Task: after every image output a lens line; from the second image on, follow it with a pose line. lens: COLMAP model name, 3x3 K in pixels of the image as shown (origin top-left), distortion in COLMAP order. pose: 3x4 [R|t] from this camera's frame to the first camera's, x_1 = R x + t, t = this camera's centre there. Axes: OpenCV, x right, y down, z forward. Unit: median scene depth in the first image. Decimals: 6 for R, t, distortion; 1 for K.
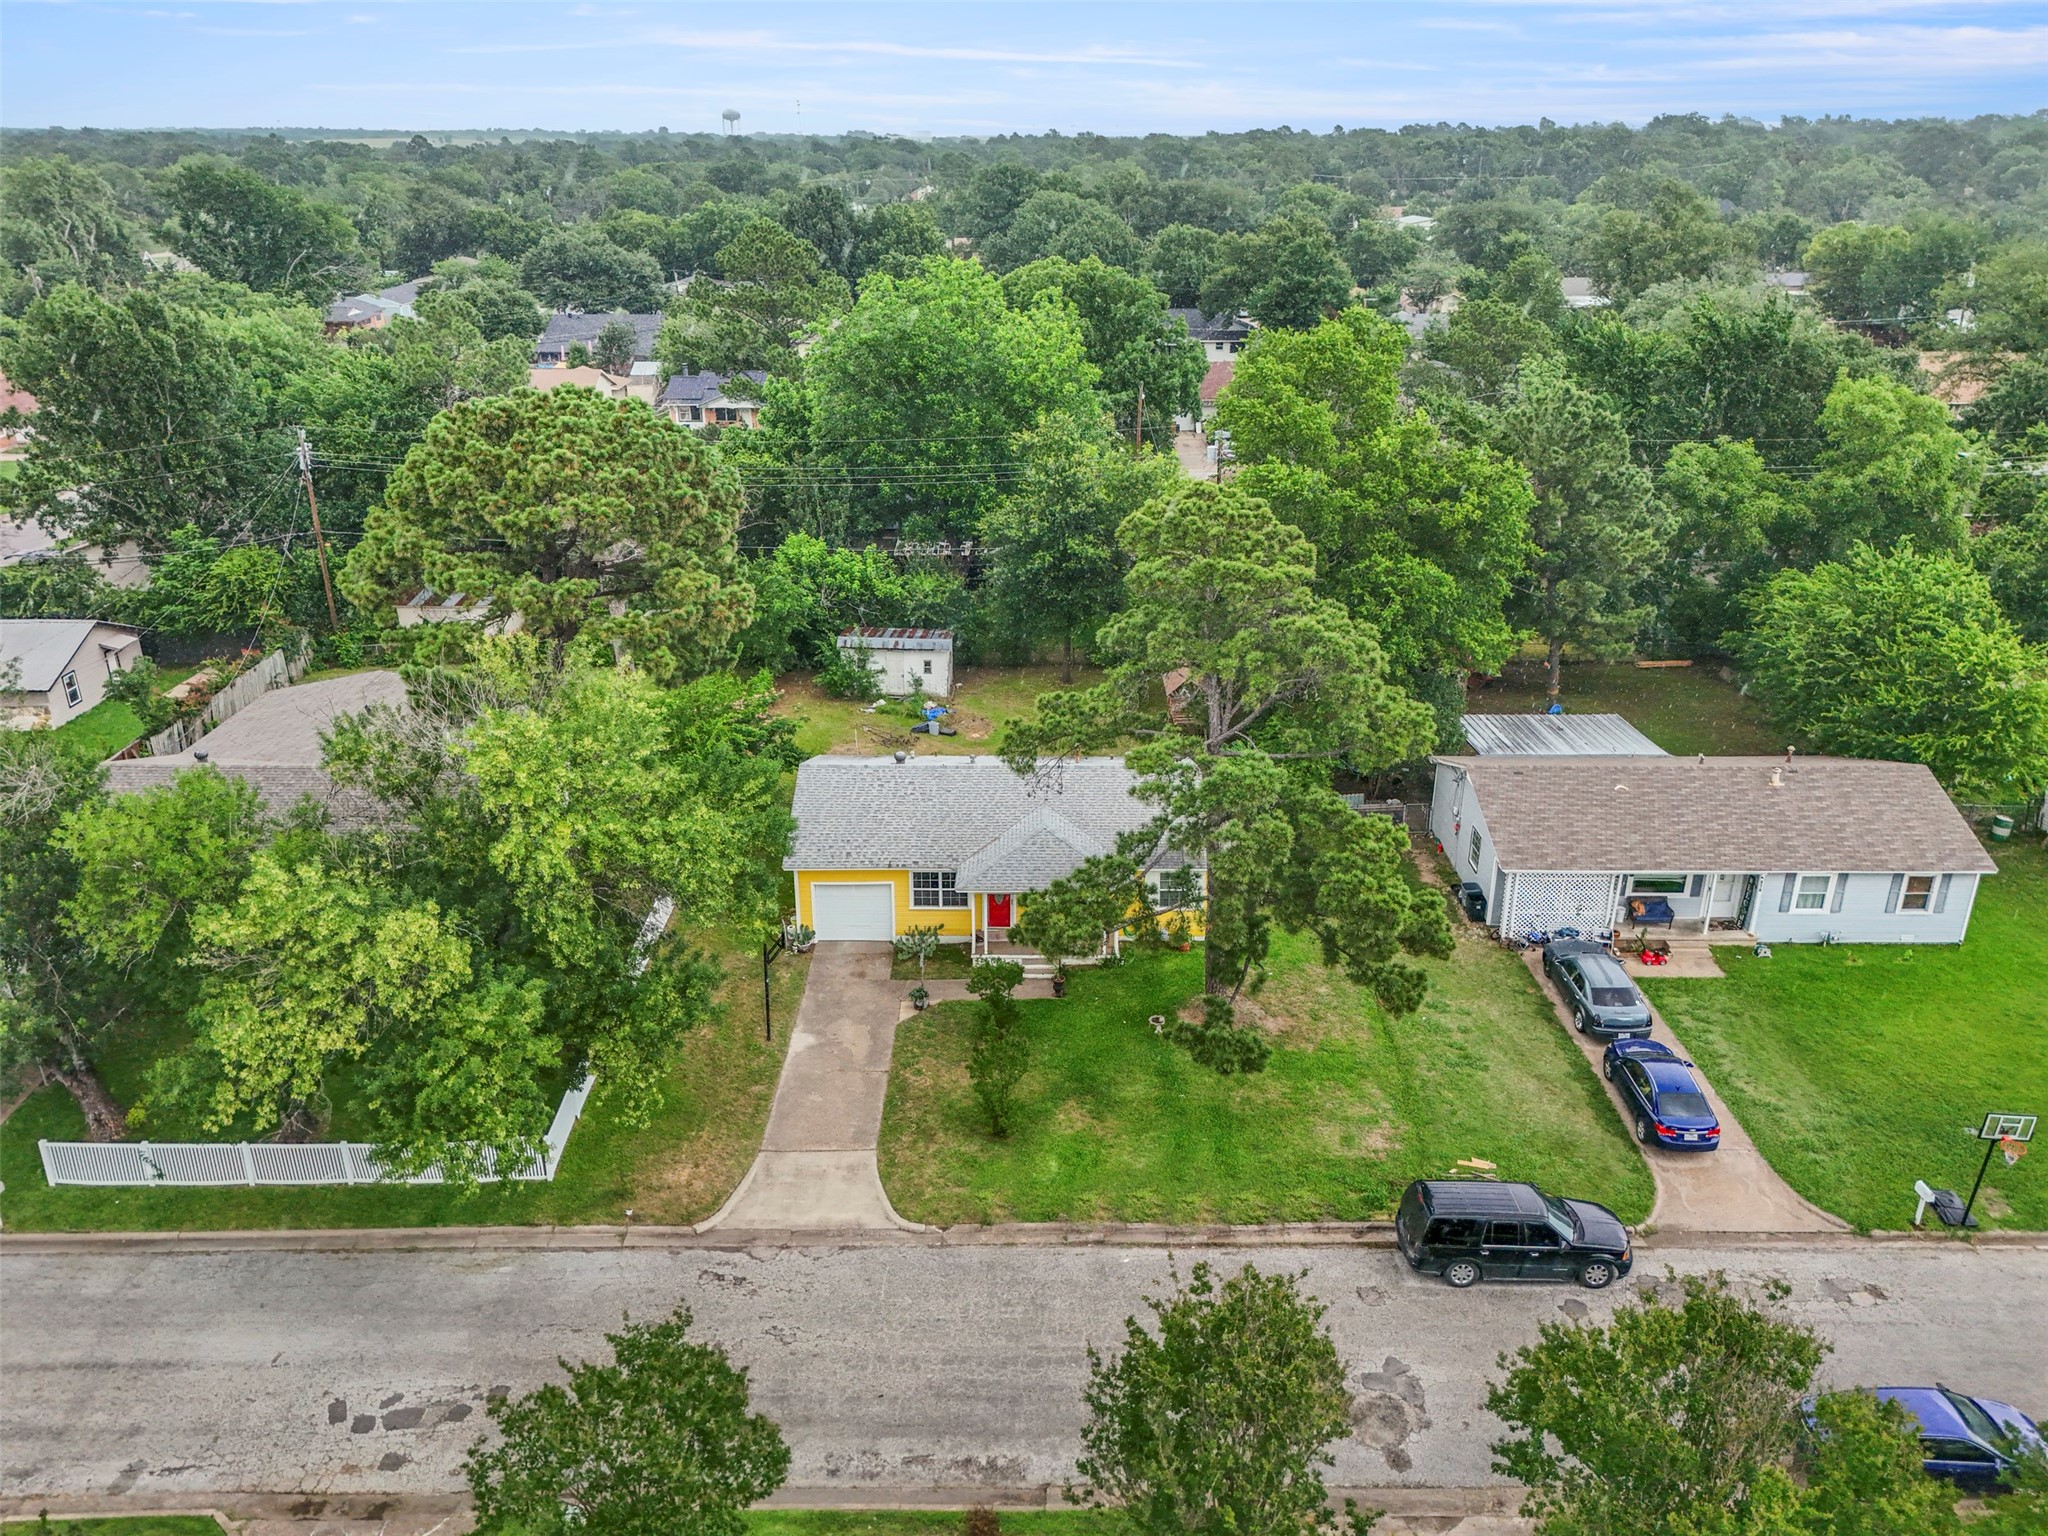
lens RADIAL K [[1519.6, 0, 1027.8], [0, 1519.6, 773.7], [0, 0, 1]] dist [0.066865, -0.059427]
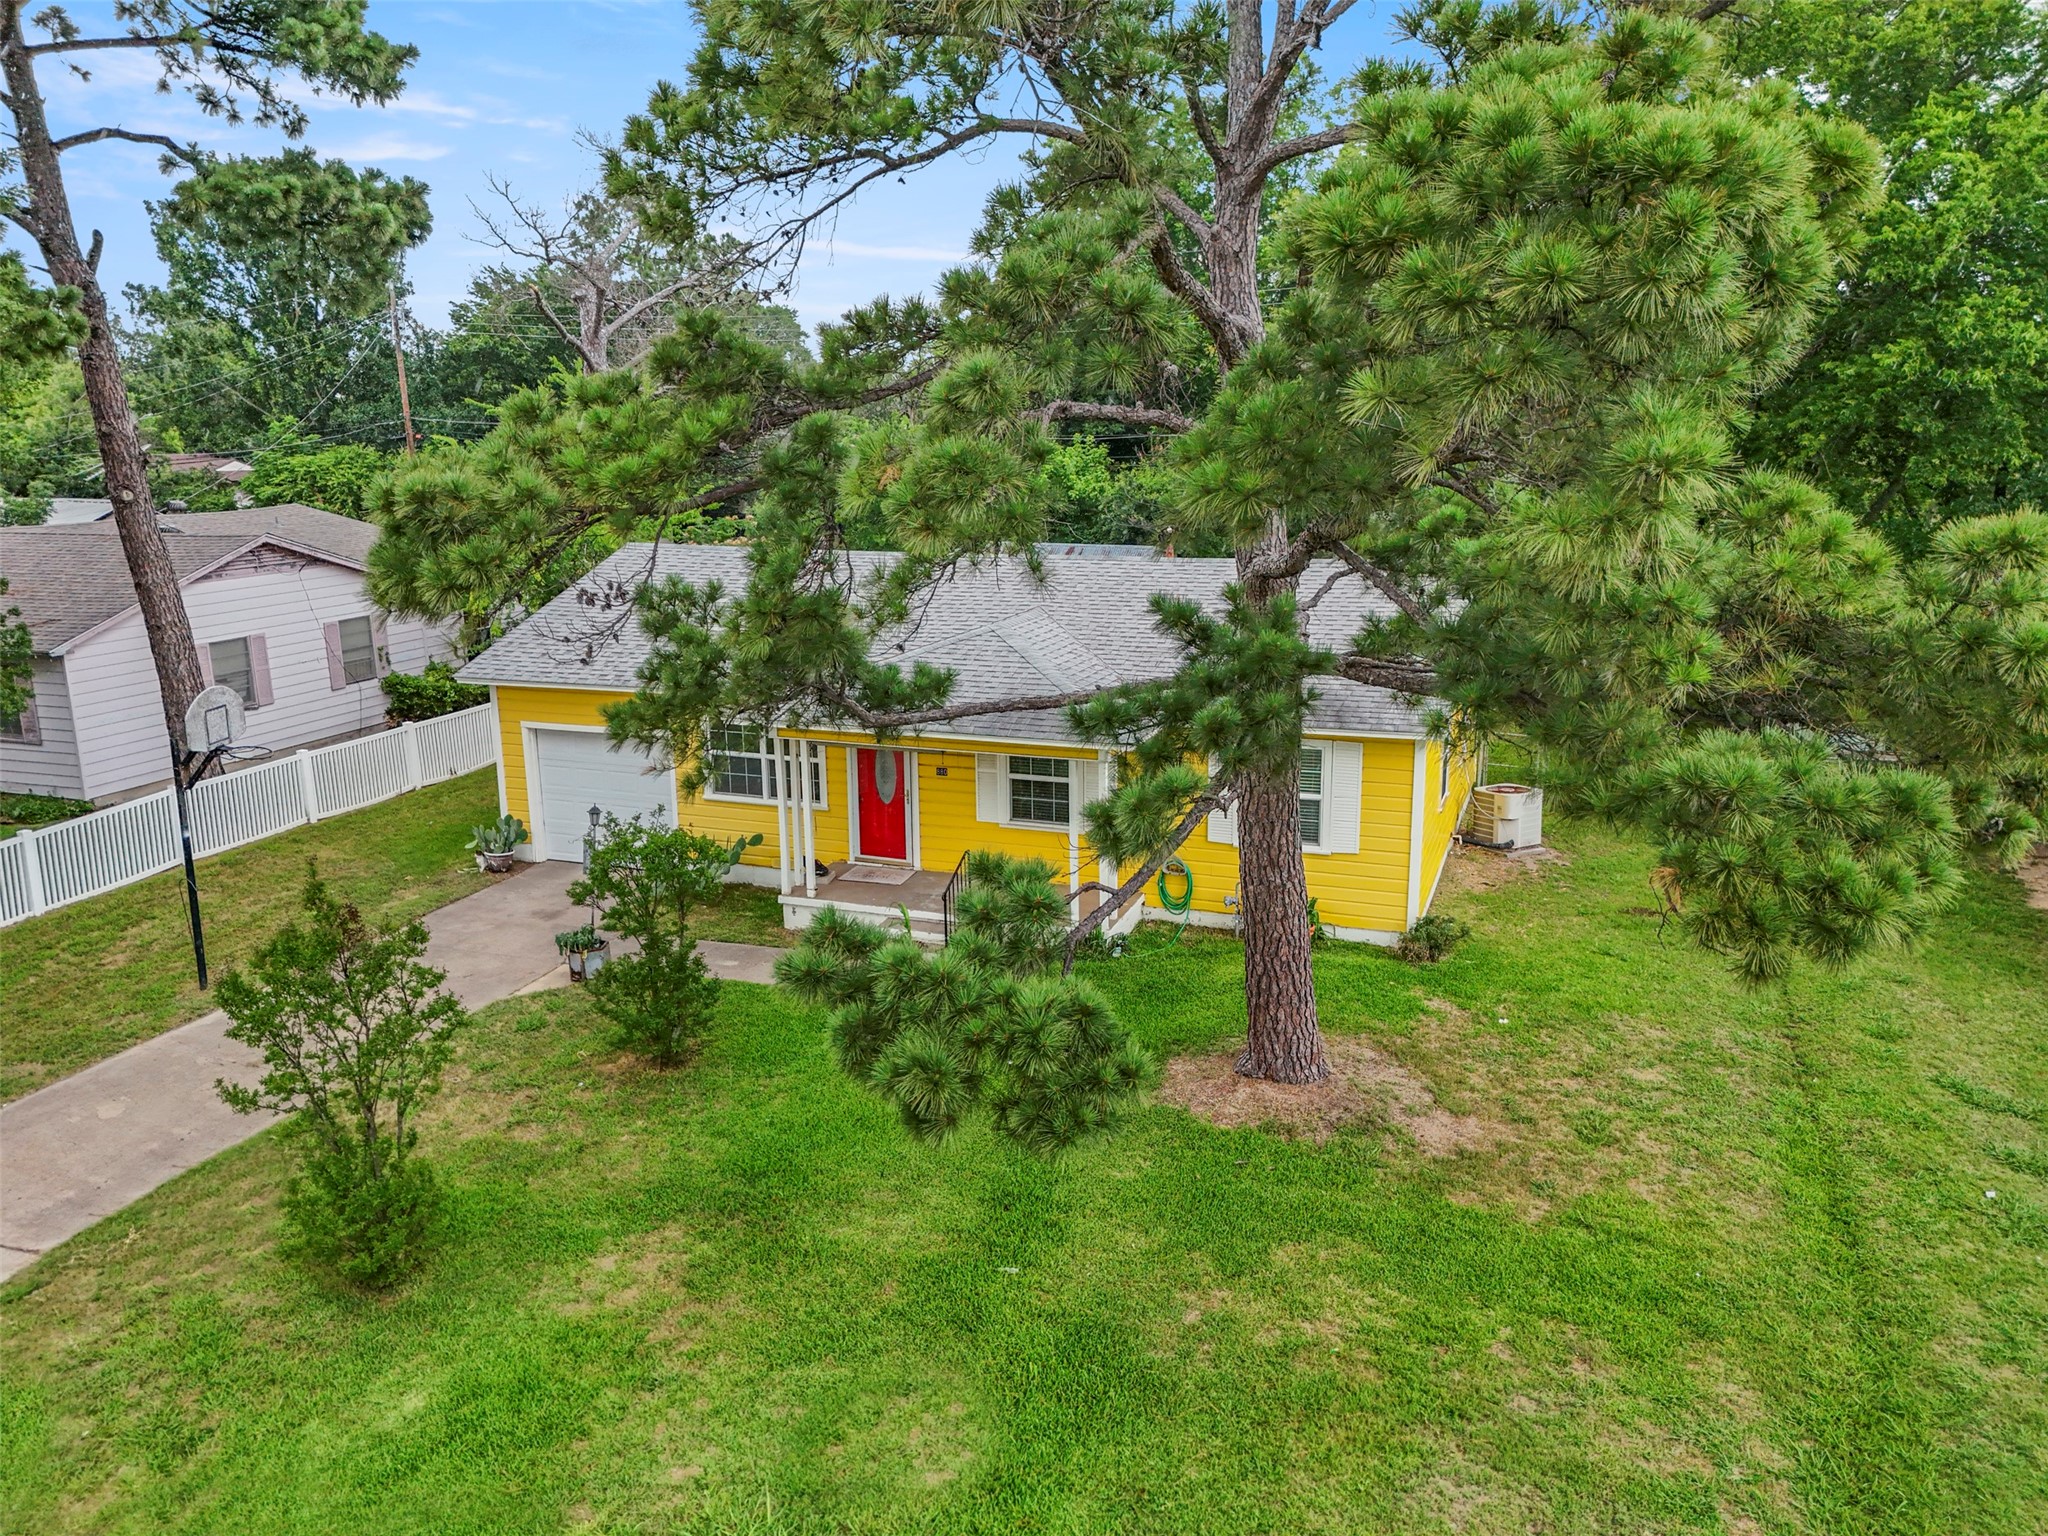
lens RADIAL K [[1556.3, 0, 1024.0], [0, 1556.3, 768.0], [0, 0, 1]] dist [0.032084, -0.003563]
pose [[0.936192, 0.066917, -0.345059, 0.179876], [-0.123011, 0.982004, -0.143306, 0.141949], [0.329260, 0.176609, 0.927576, 0.629739]]
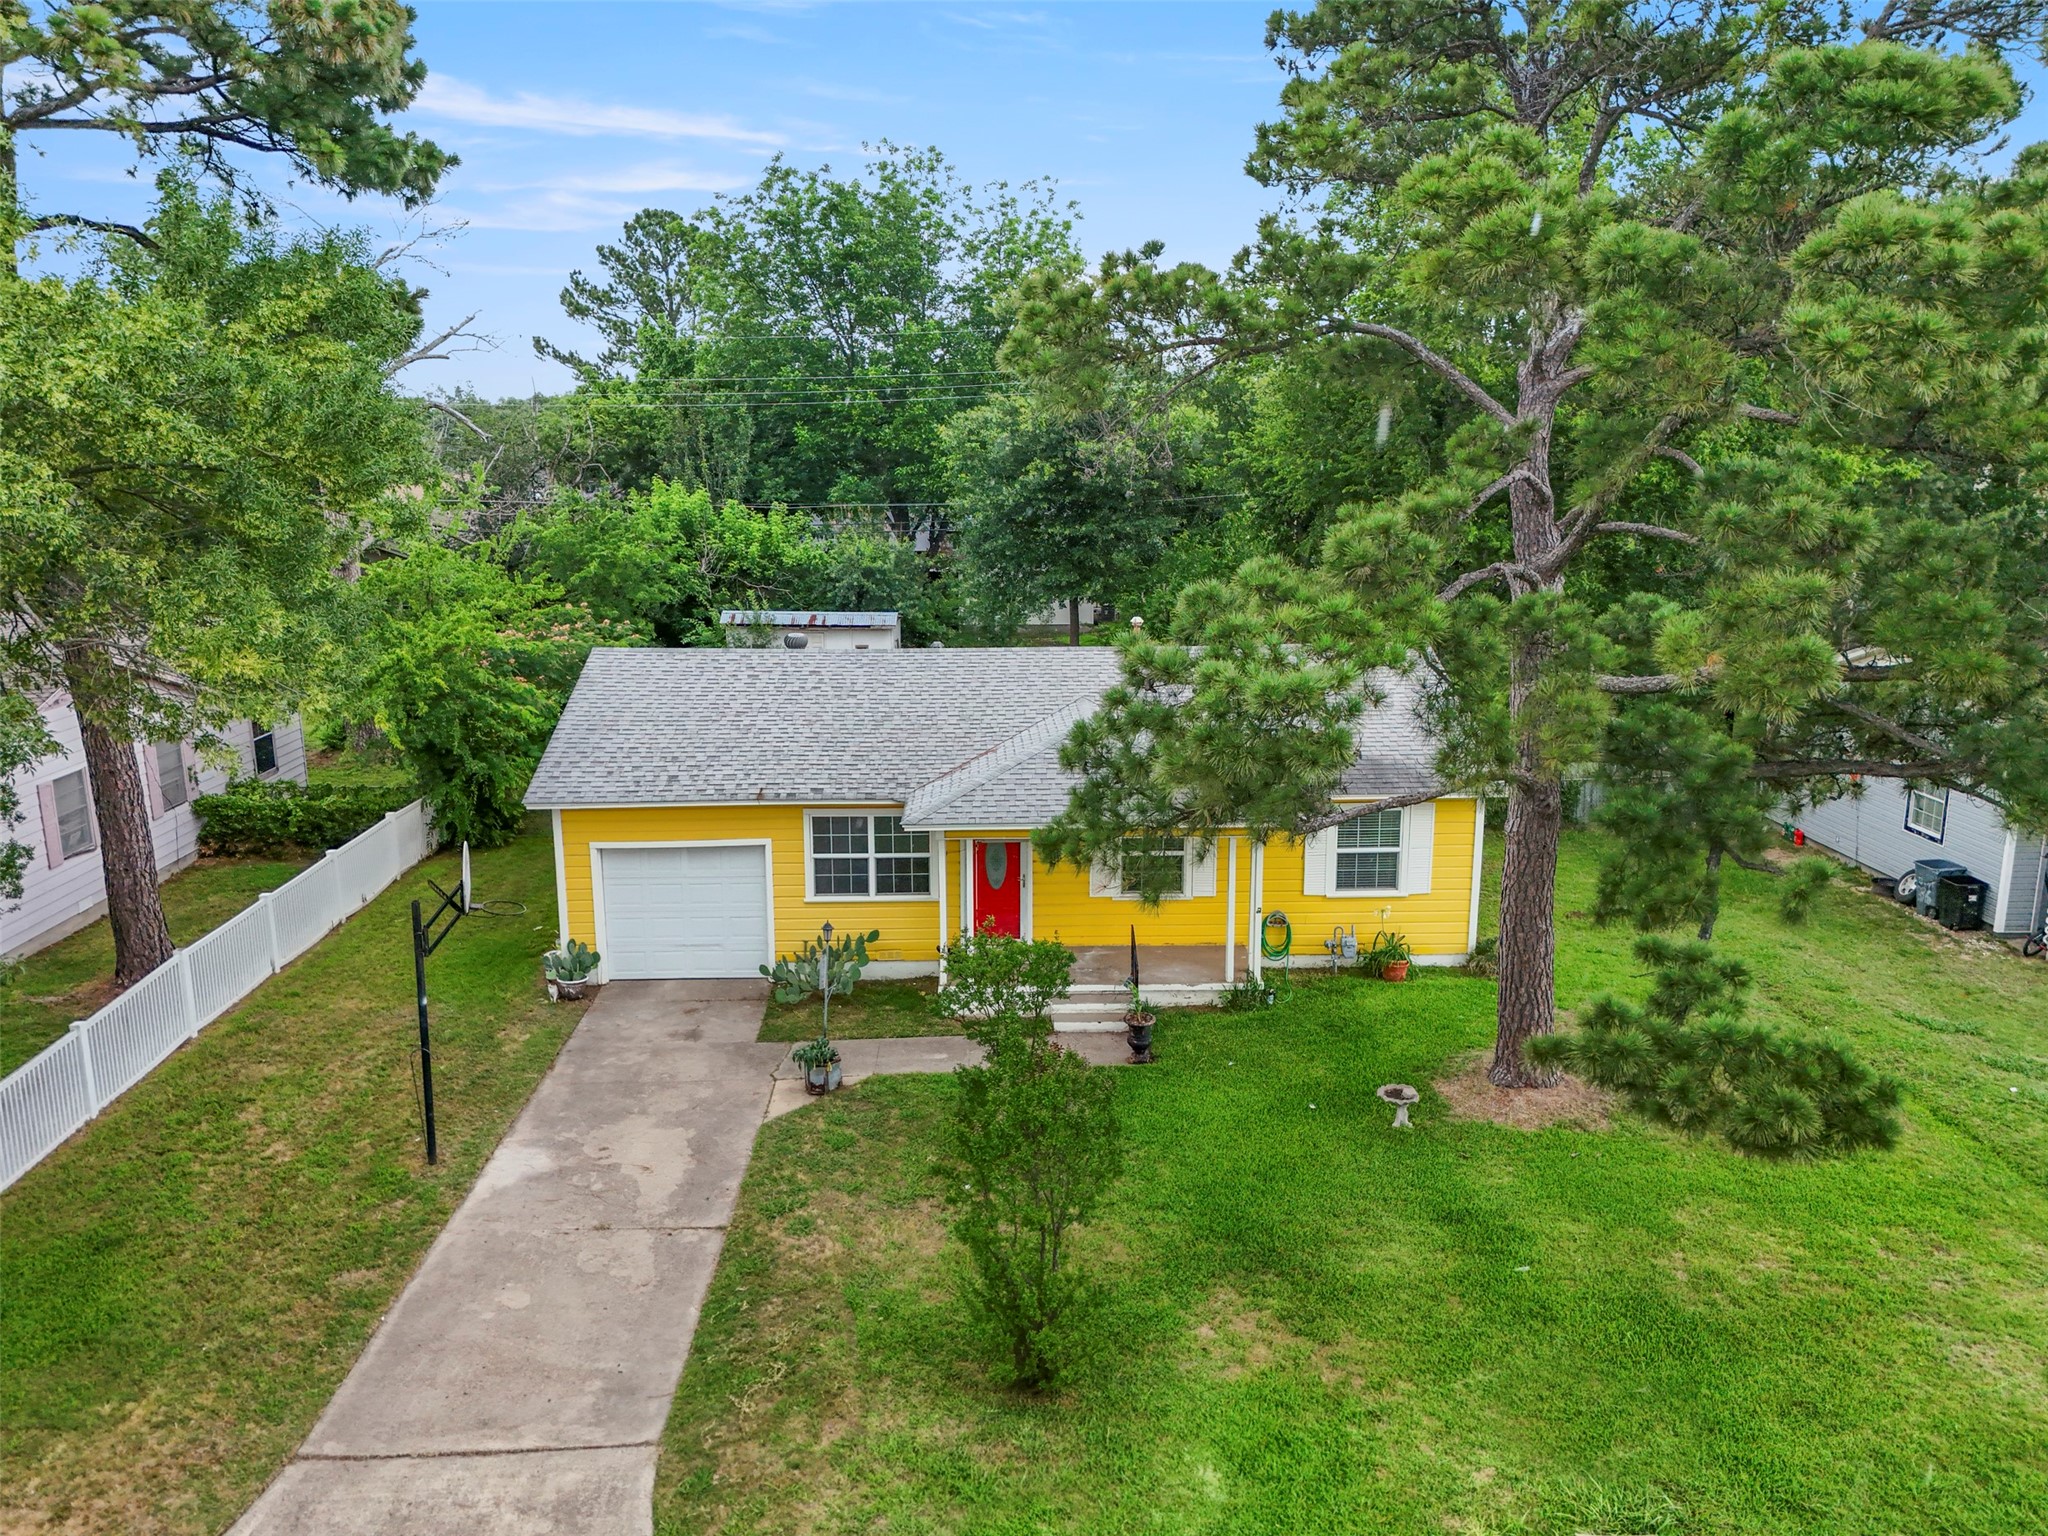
lens RADIAL K [[1538.3, 0, 1024.0], [0, 1538.3, 768.0], [0, 0, 1]] dist [0.070892, -0.062092]
pose [[0.999530, -0.011680, 0.028355, -0.024699], [0.016539, 0.983945, -0.177705, 0.140907], [-0.025825, 0.178091, 0.983675, 0.551549]]
